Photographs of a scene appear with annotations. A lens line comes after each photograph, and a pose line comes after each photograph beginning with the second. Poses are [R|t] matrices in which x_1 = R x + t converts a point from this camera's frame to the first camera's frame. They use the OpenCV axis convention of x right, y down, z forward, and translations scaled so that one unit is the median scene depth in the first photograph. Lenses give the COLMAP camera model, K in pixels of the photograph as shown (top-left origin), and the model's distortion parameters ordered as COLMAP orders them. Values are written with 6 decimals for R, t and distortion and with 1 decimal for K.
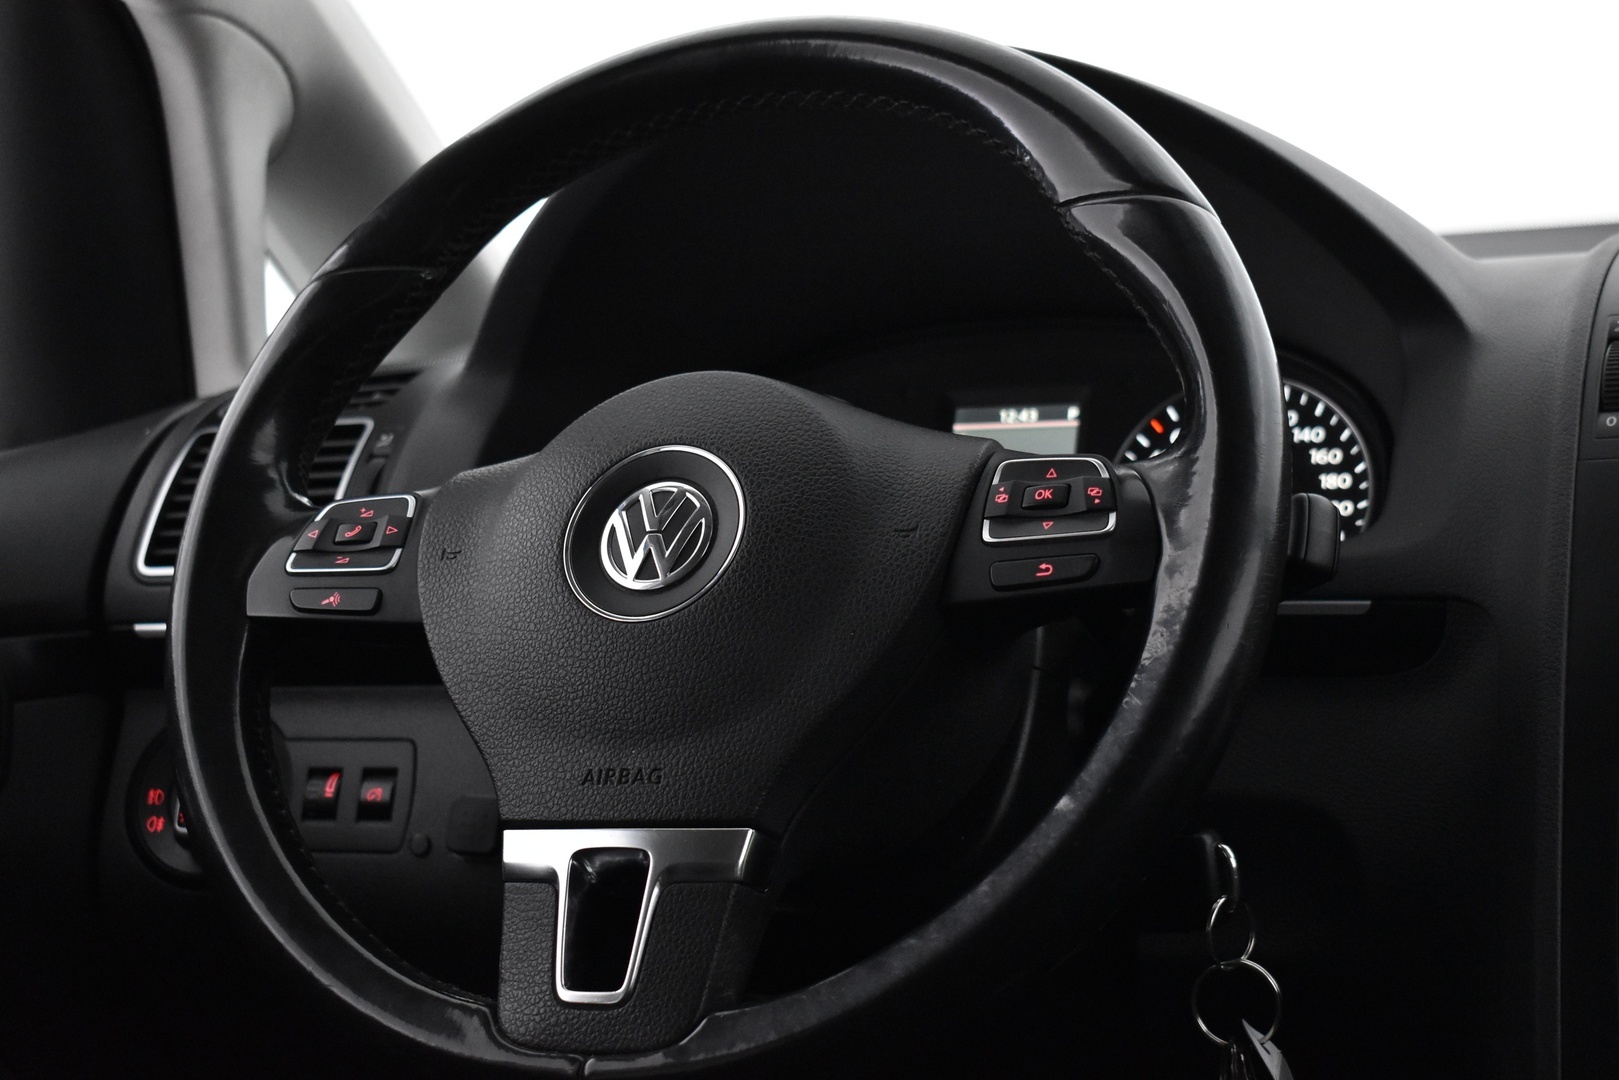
lens RADIAL K [[2861.9, 0, 809.5], [0, 2861.9, 540.0], [0, 0, 1]] dist [-0.014671, -0.129755]
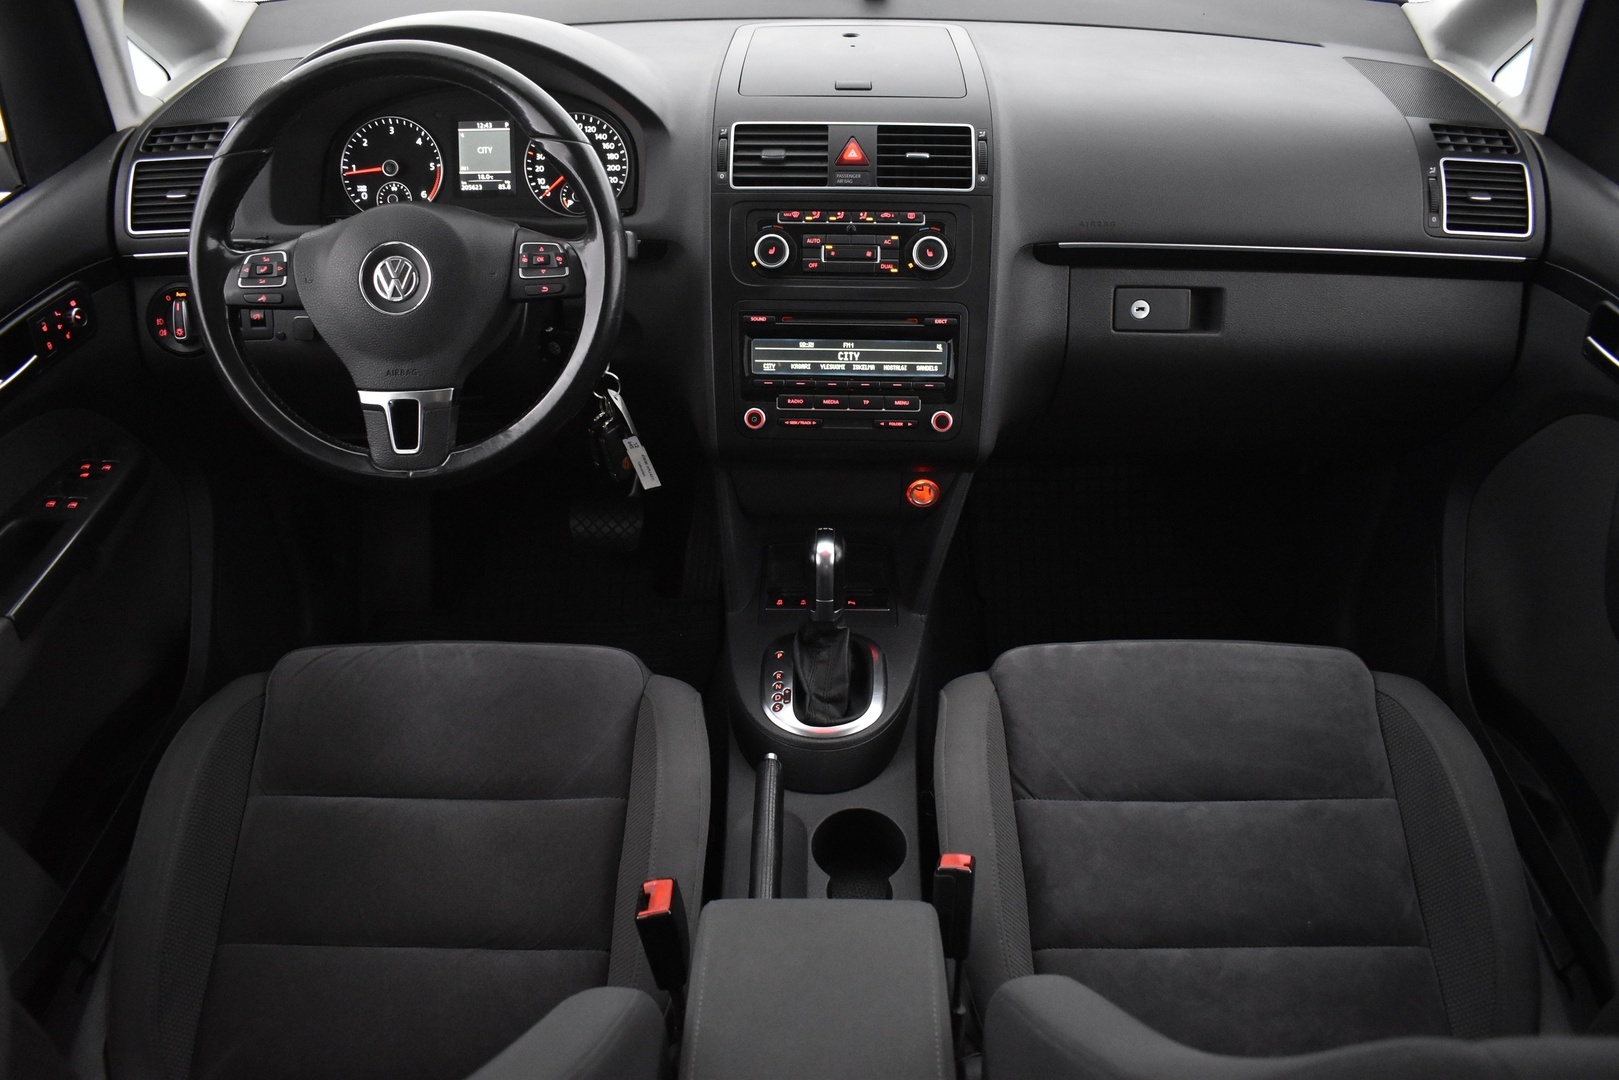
lens RADIAL K [[1317.8, 0, 809.5], [0, 1317.8, 540.0], [0, 0, 1]] dist [-0.092353, 0.004763]
pose [[0.918910, -0.190870, 0.345213, -0.165861], [-0.028846, 0.840283, 0.541380, -0.471112], [-0.393410, -0.507437, 0.766639, -0.224130]]
